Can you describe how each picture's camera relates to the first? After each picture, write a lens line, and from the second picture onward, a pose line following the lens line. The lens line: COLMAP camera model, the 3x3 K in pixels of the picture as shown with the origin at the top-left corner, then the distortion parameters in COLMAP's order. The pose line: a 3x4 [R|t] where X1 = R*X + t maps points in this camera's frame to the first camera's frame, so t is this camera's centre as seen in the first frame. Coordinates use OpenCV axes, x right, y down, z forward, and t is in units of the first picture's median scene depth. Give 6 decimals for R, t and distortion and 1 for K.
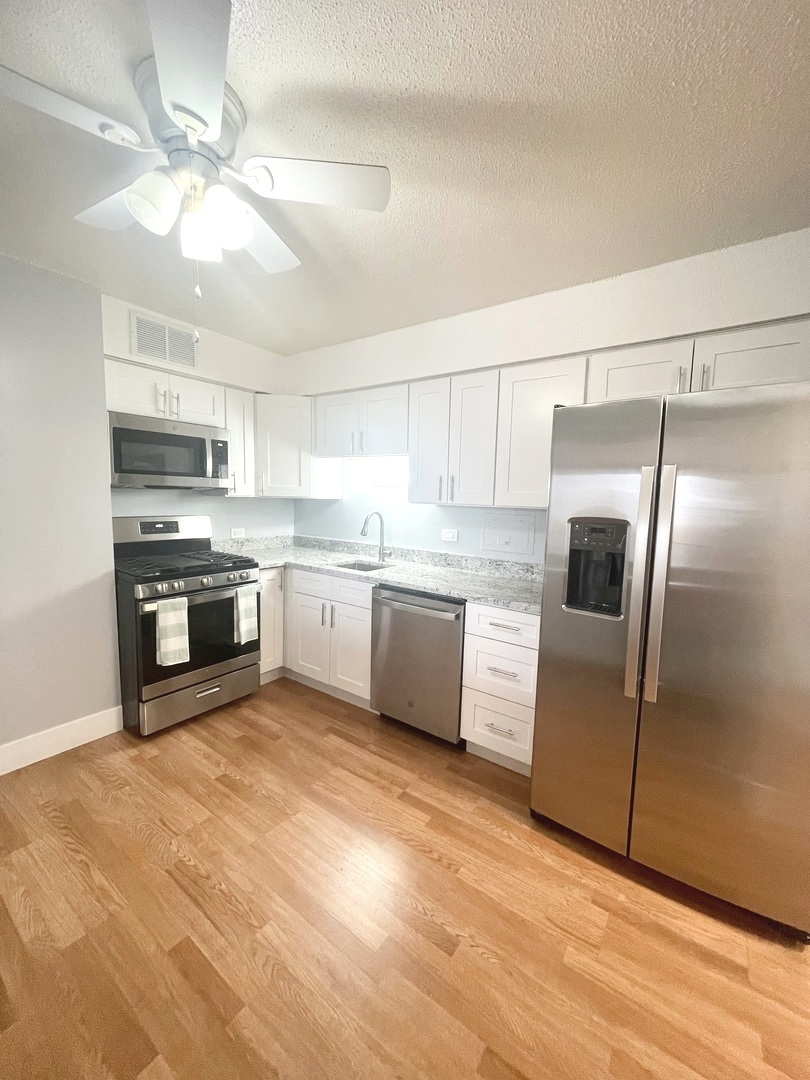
lens RADIAL K [[434.4, 0, 403.3], [0, 434.4, 538.0], [0, 0, 1]] dist [-0.002450, 0.000502]
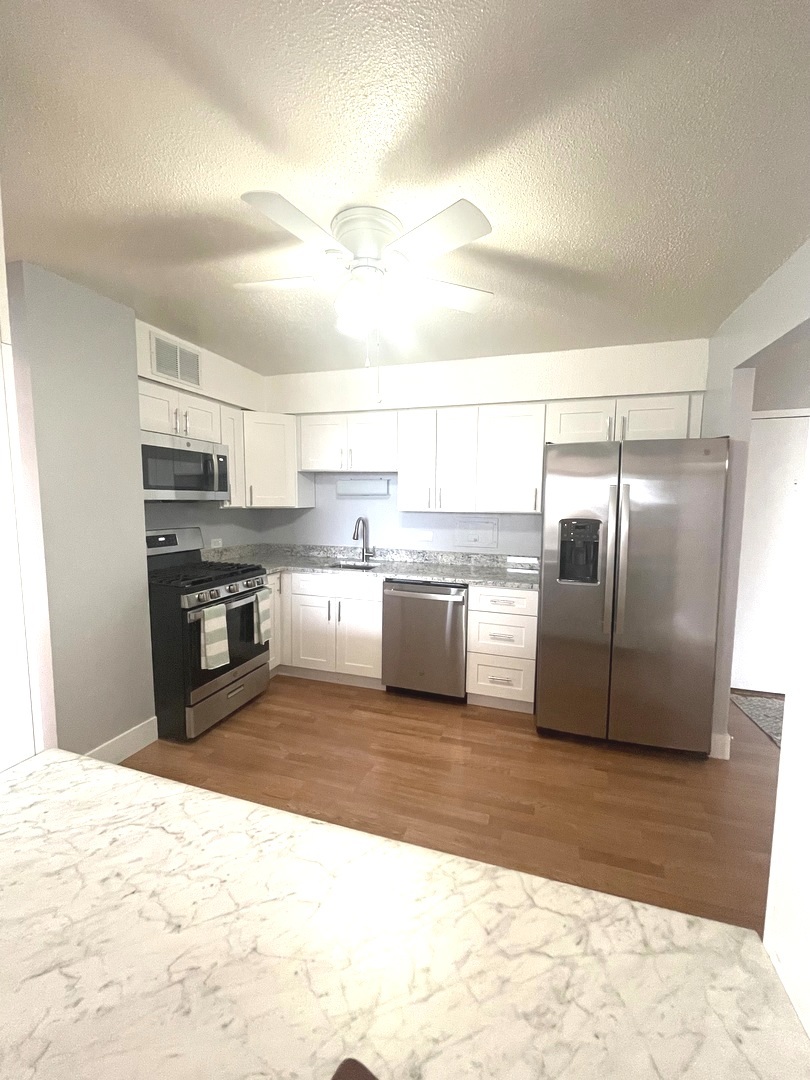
lens RADIAL K [[434.4, 0, 403.3], [0, 434.4, 538.0], [0, 0, 1]] dist [-0.002450, 0.000502]
pose [[0.949731, -0.046287, 0.309625, -0.406877], [0.047048, 0.998880, 0.005011, -0.011254], [-0.309510, 0.009808, 0.950845, -0.162464]]
